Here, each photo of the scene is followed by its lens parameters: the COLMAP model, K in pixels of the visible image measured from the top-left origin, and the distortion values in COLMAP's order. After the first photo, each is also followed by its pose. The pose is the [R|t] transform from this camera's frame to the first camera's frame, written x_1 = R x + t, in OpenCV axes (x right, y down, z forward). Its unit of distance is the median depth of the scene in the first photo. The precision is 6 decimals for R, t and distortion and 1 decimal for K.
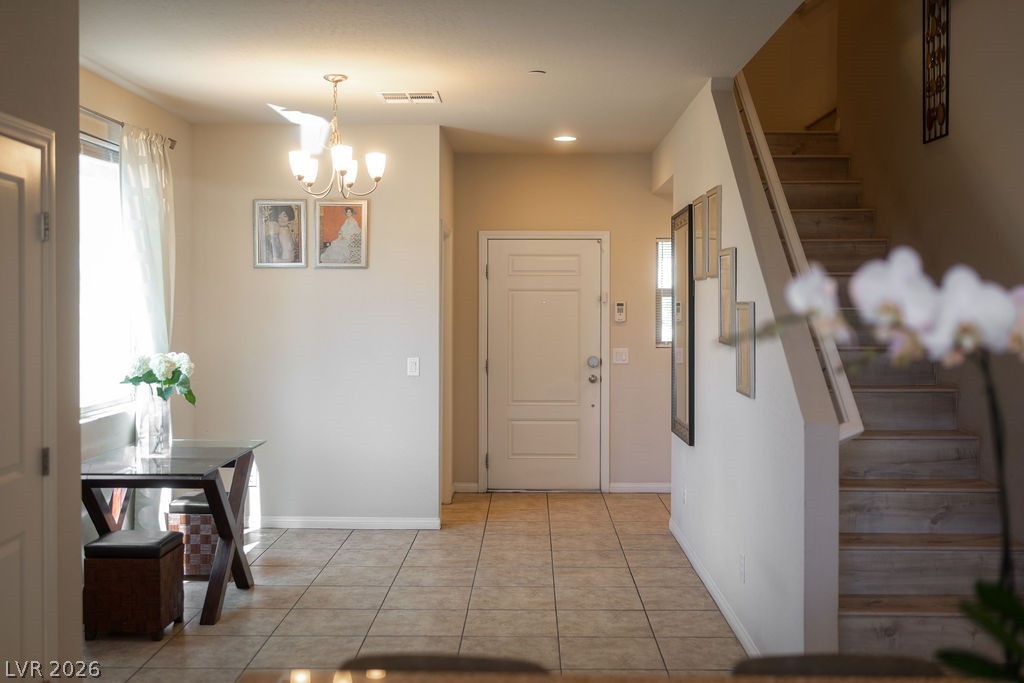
lens RADIAL K [[1111.2, 0, 511.5], [0, 1111.2, 298.6], [0, 0, 1]] dist [-0.000616, 0.005057]
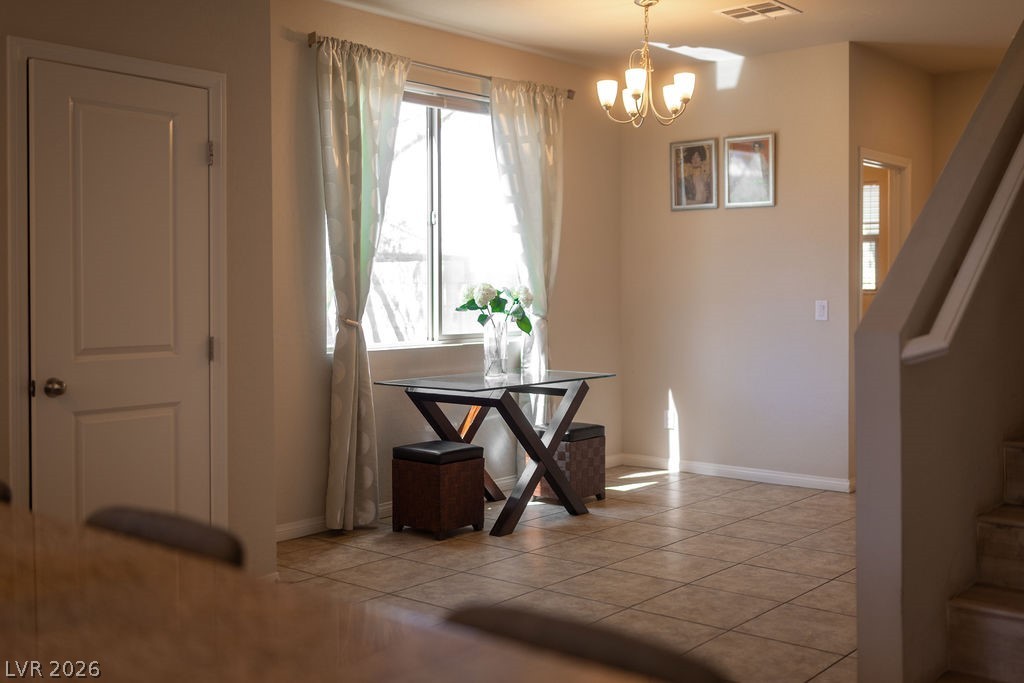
lens RADIAL K [[1113.7, 0, 512.6], [0, 1113.7, 285.9], [0, 0, 1]] dist [0.069328, -0.007050]
pose [[0.779223, -0.005492, -0.626723, 0.289520], [0.006710, 0.999977, -0.000420, 0.039659], [0.626711, -0.003878, 0.779242, 0.126616]]
